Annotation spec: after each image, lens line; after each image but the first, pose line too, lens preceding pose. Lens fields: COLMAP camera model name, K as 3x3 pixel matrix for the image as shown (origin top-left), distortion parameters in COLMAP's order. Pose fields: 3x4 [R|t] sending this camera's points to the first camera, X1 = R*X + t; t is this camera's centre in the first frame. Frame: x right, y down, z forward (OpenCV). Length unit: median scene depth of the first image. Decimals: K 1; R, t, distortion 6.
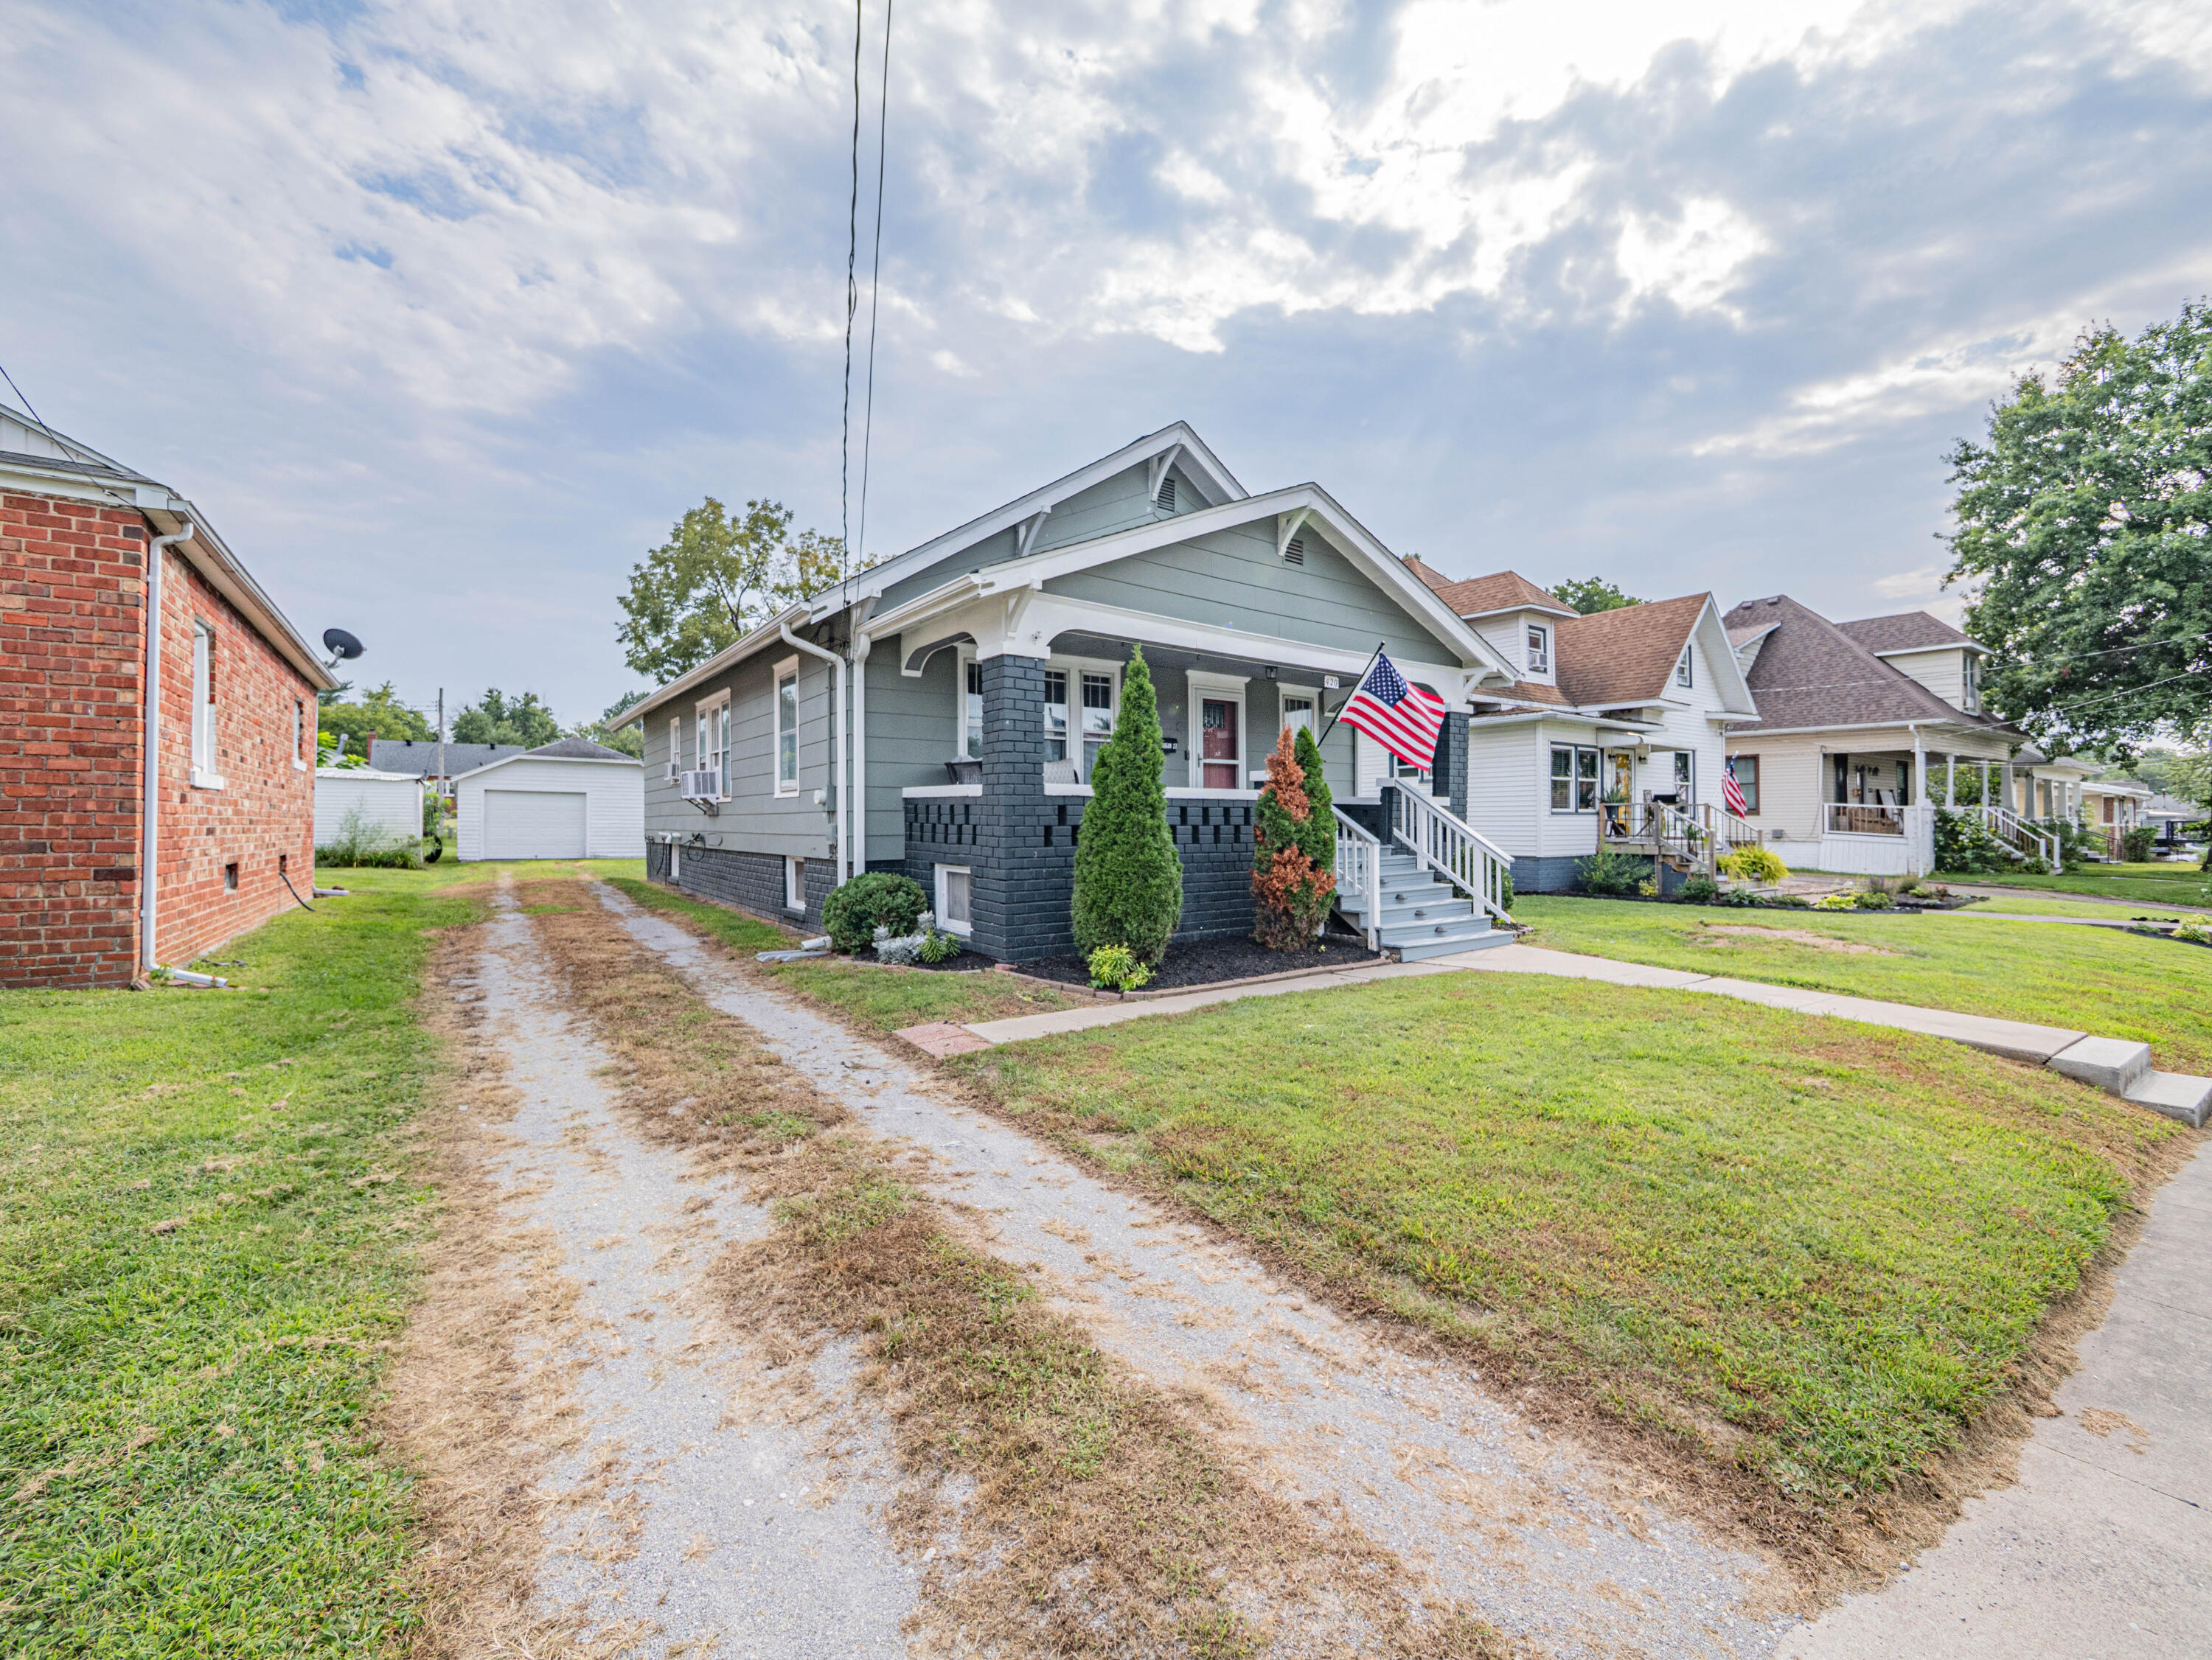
lens RADIAL K [[922.1, 0, 1106.6], [0, 922.1, 816.1], [0, 0, 1]] dist [-0.008354, 0.000920]
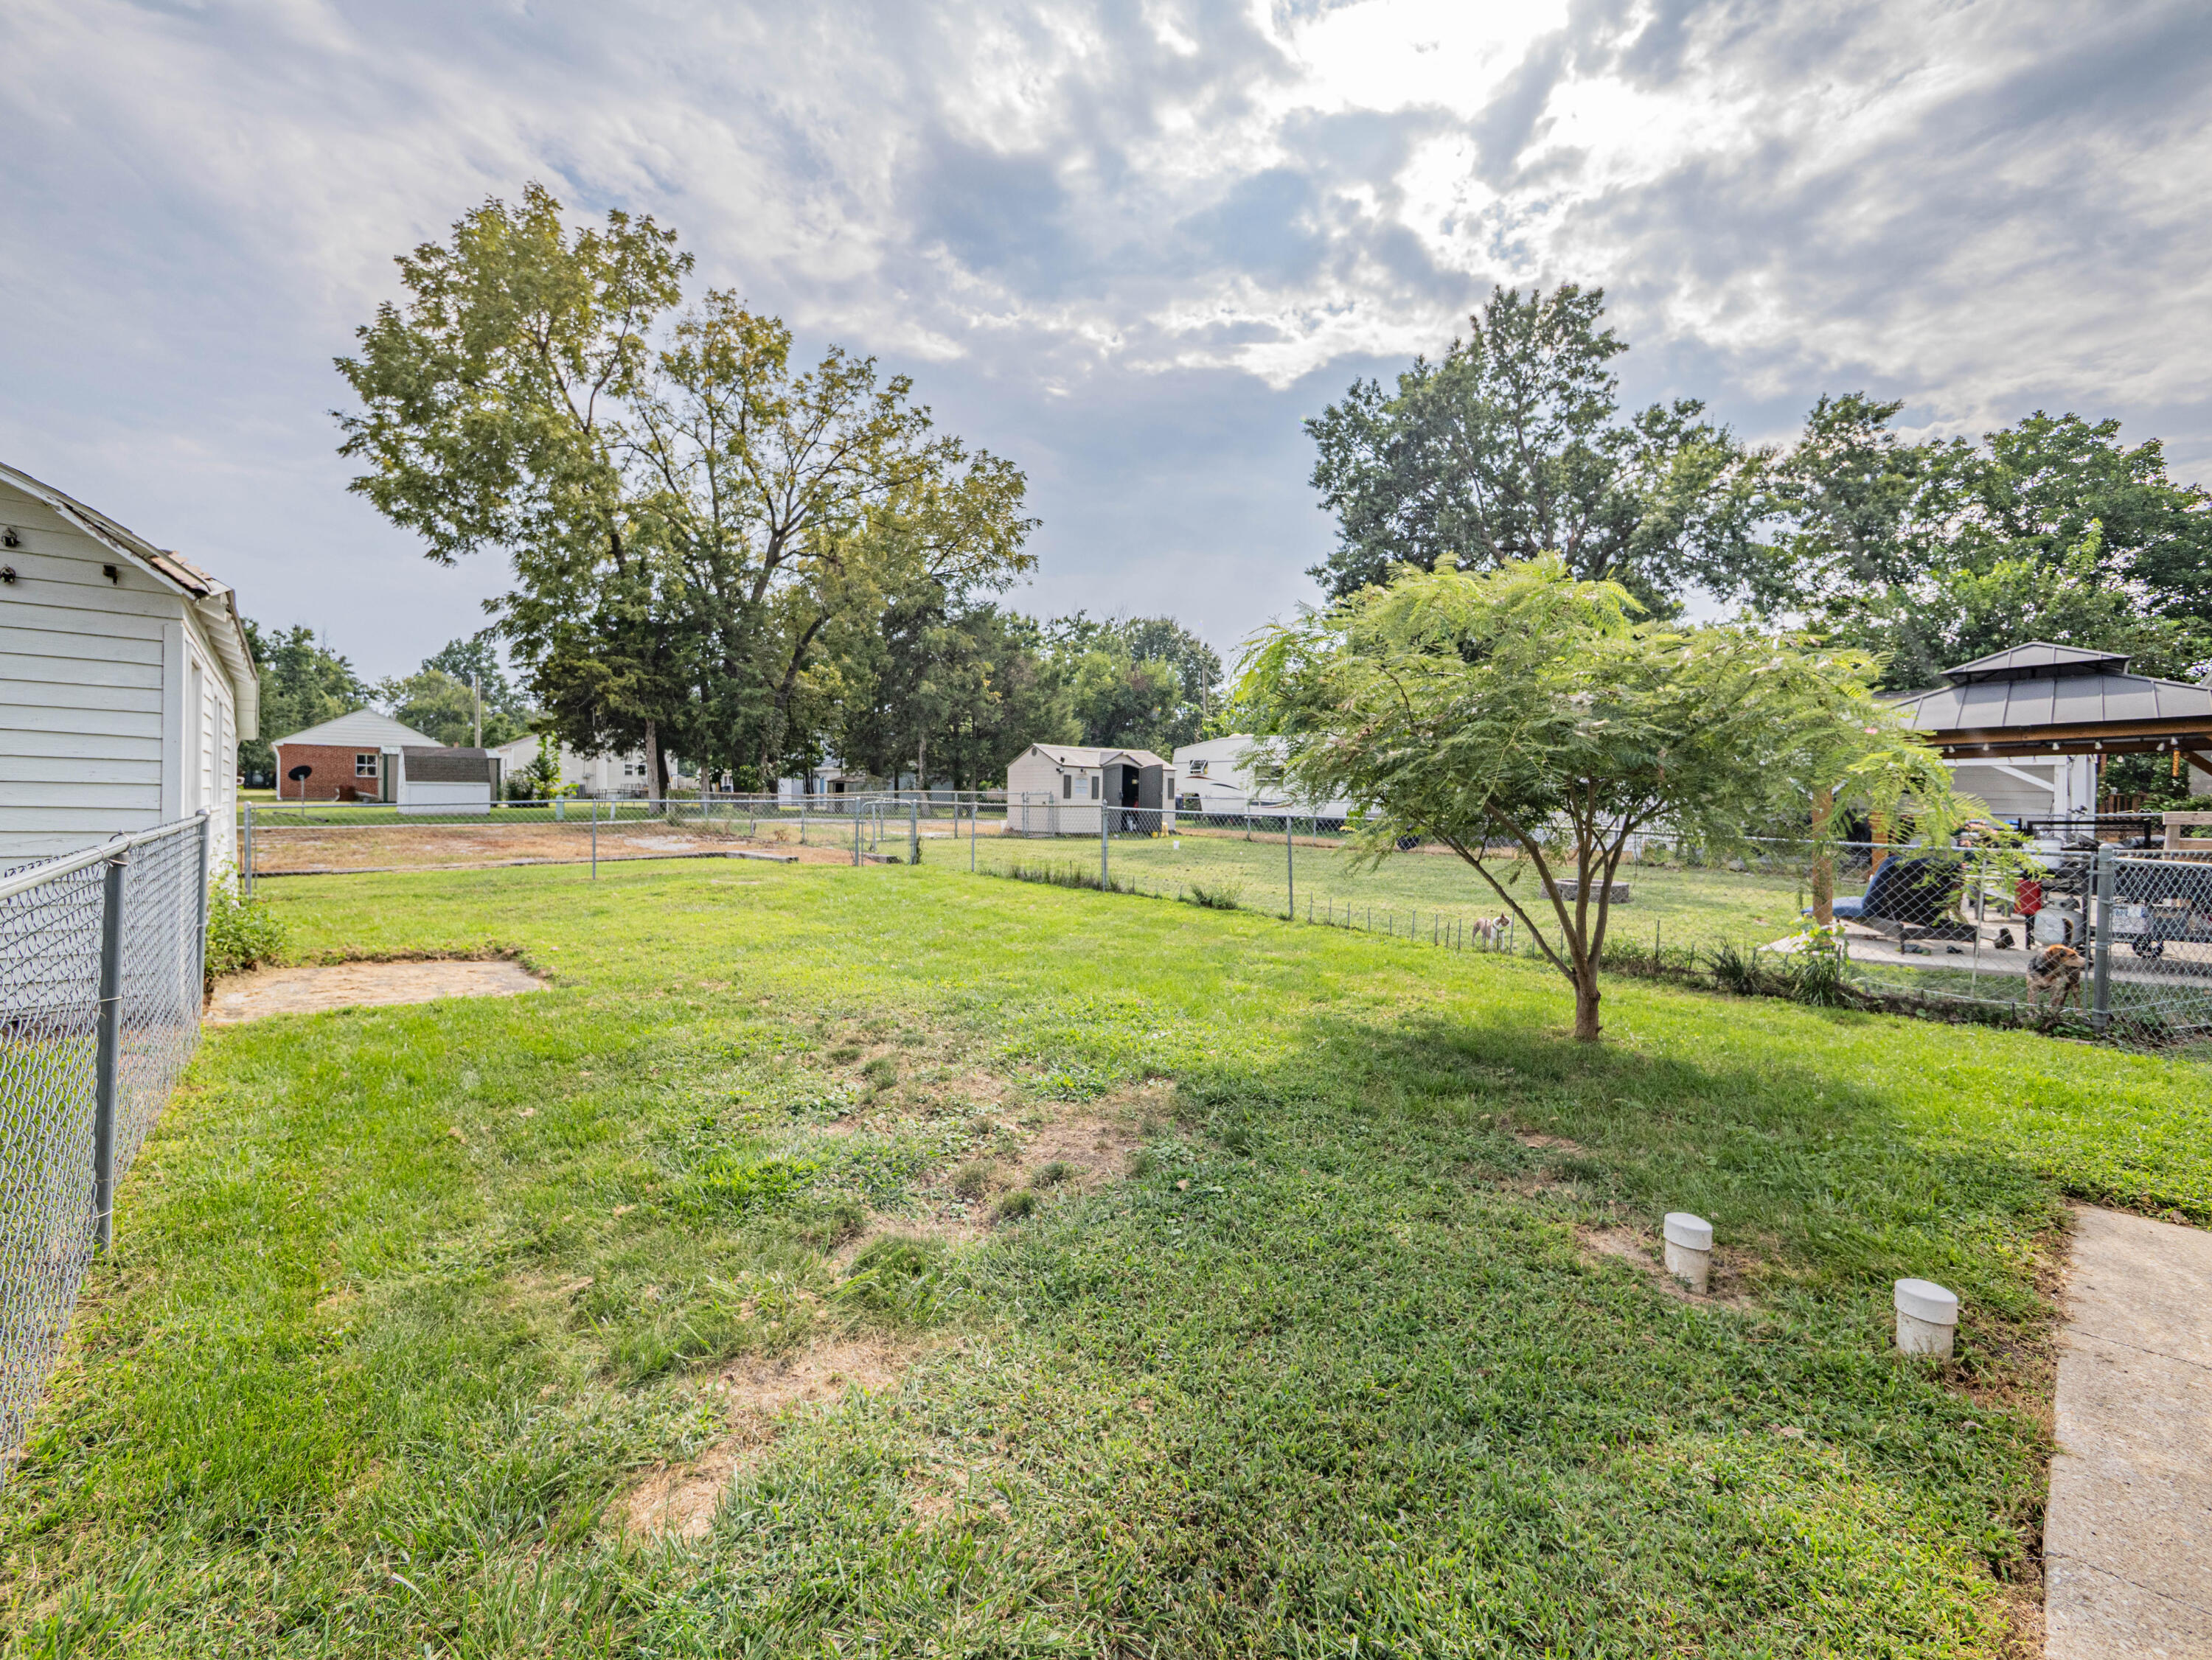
lens RADIAL K [[922.1, 0, 1106.6], [0, 922.1, 816.1], [0, 0, 1]] dist [-0.008354, 0.000920]
pose [[0.992669, 0.008630, 0.120555, -0.161807], [-0.010613, 0.999819, 0.015814, 0.000261], [-0.120397, -0.016978, 0.992581, 0.424359]]
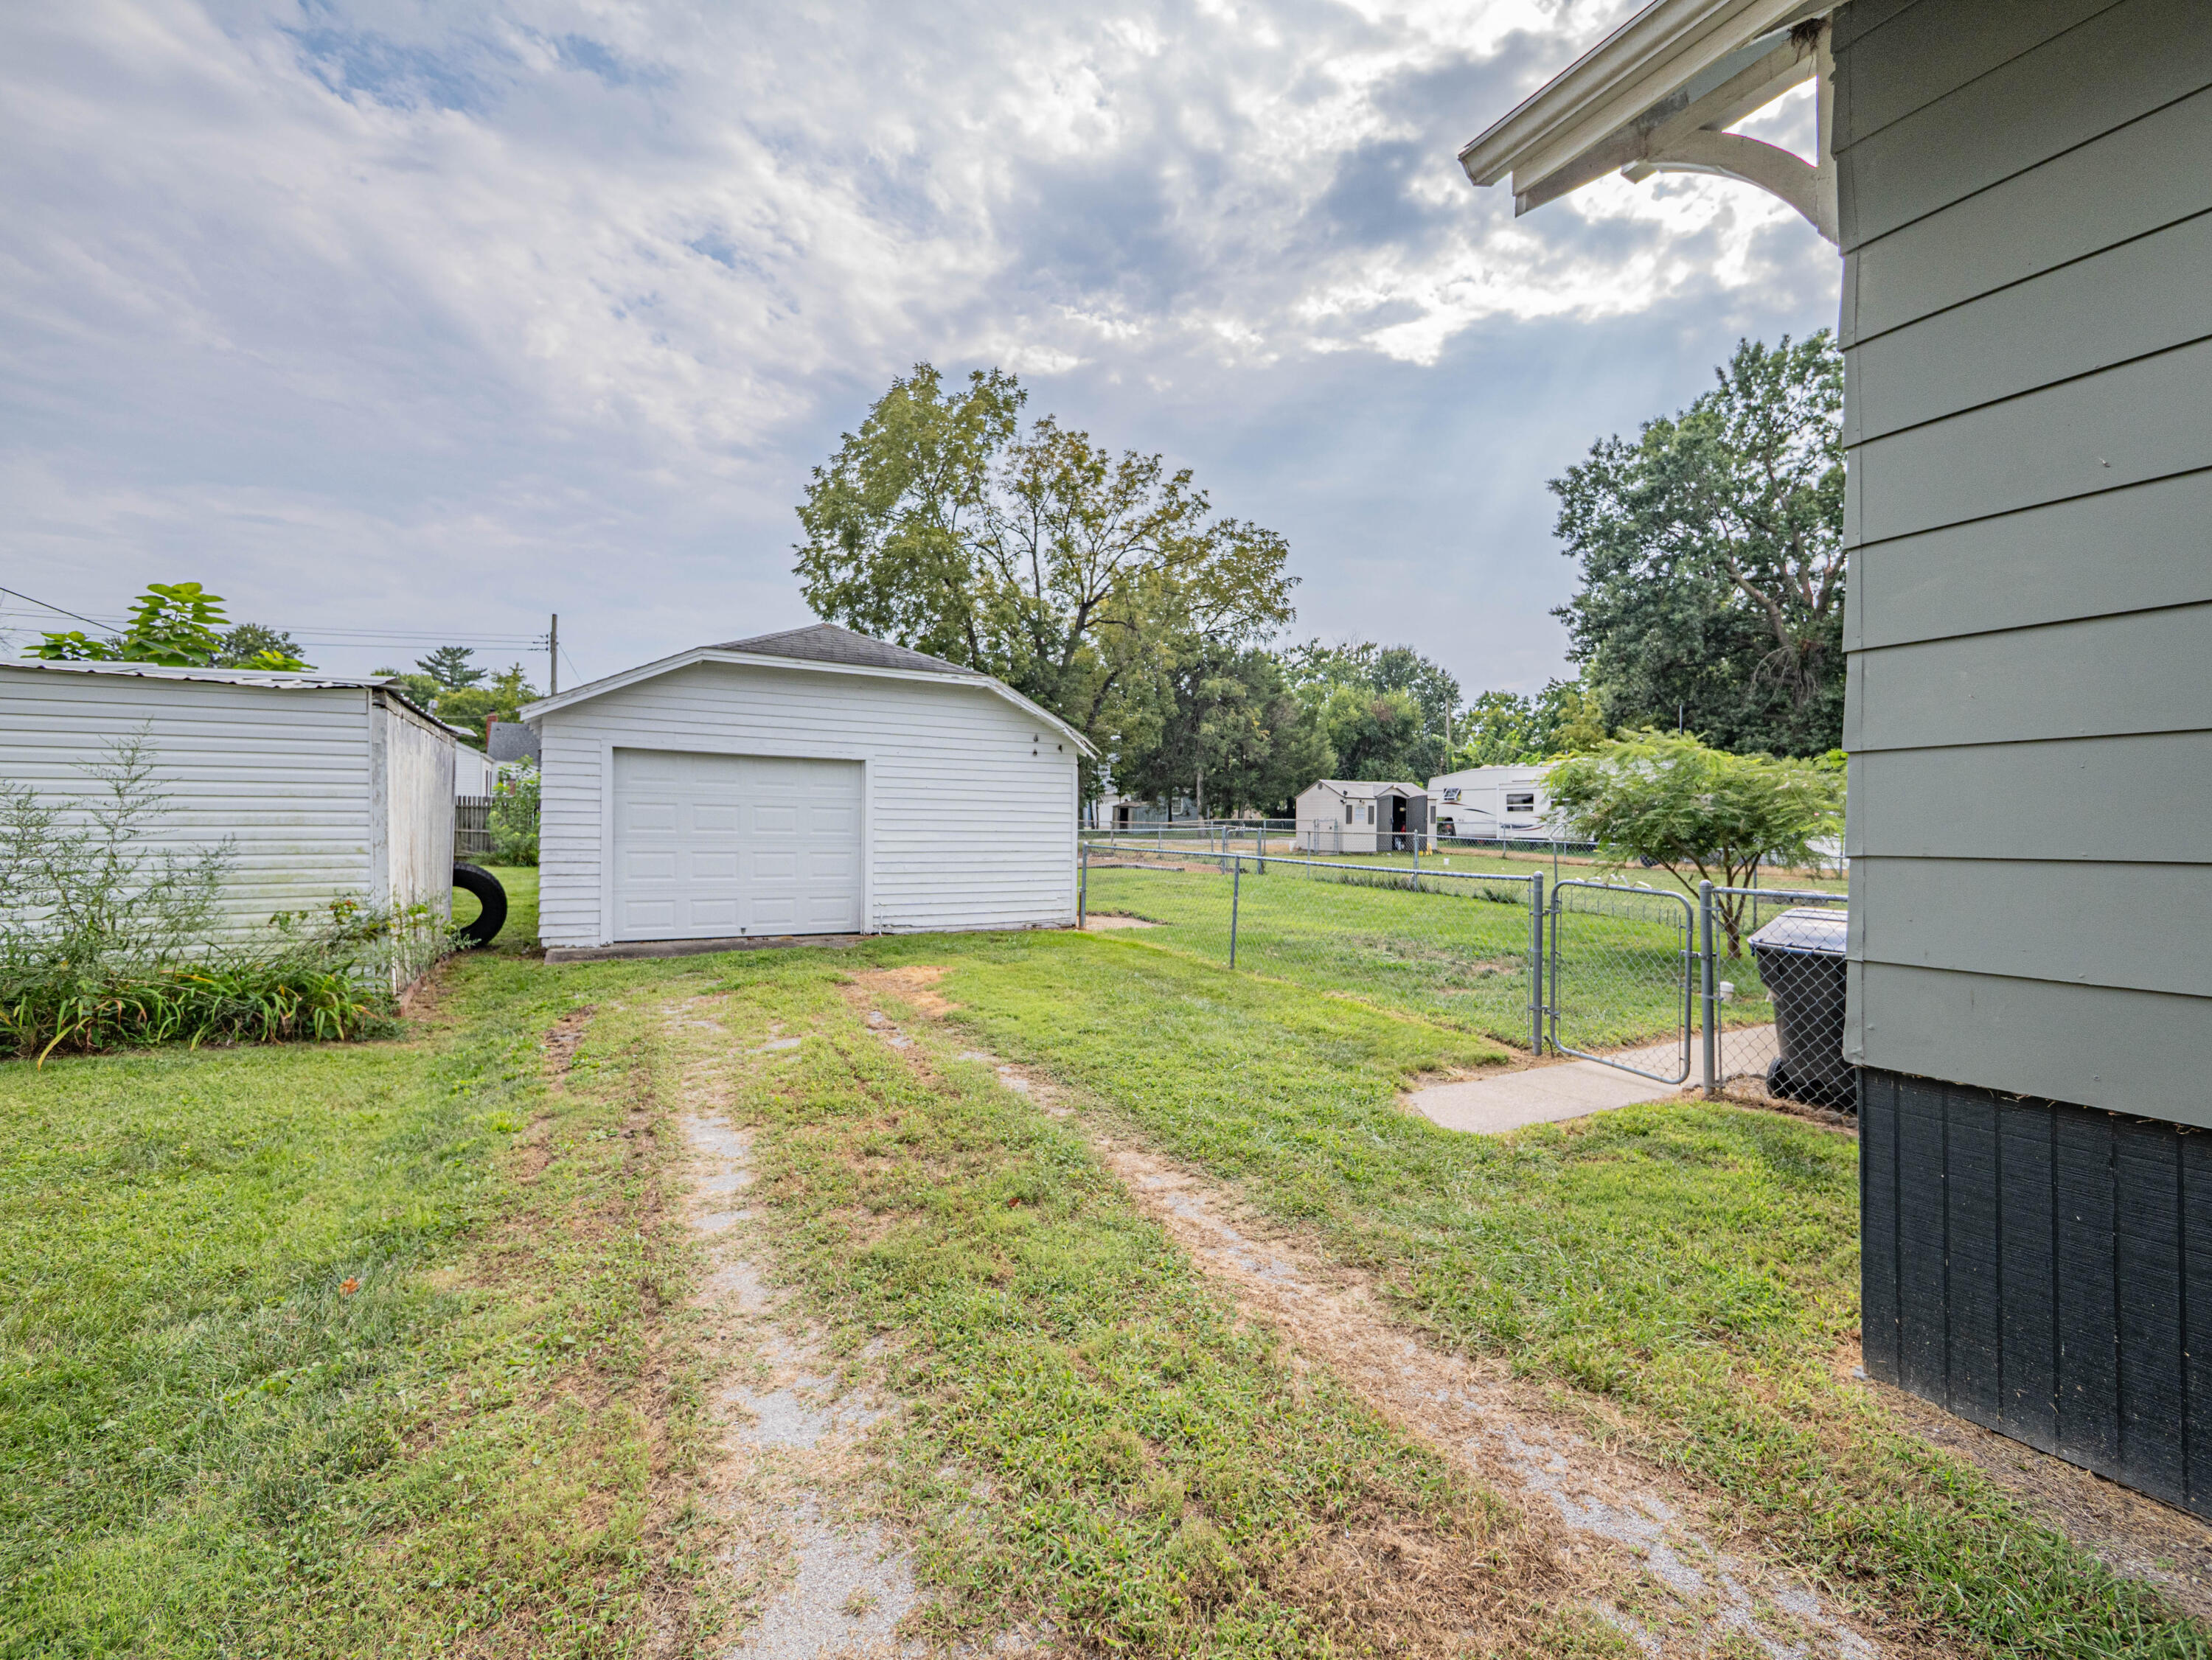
lens RADIAL K [[922.1, 0, 1106.6], [0, 922.1, 816.1], [0, 0, 1]] dist [-0.008354, 0.000920]
pose [[0.993998, 0.007473, -0.109146, -0.207051], [-0.007586, 0.999971, -0.000623, -0.003763], [0.109138, 0.001447, 0.994026, 0.312431]]
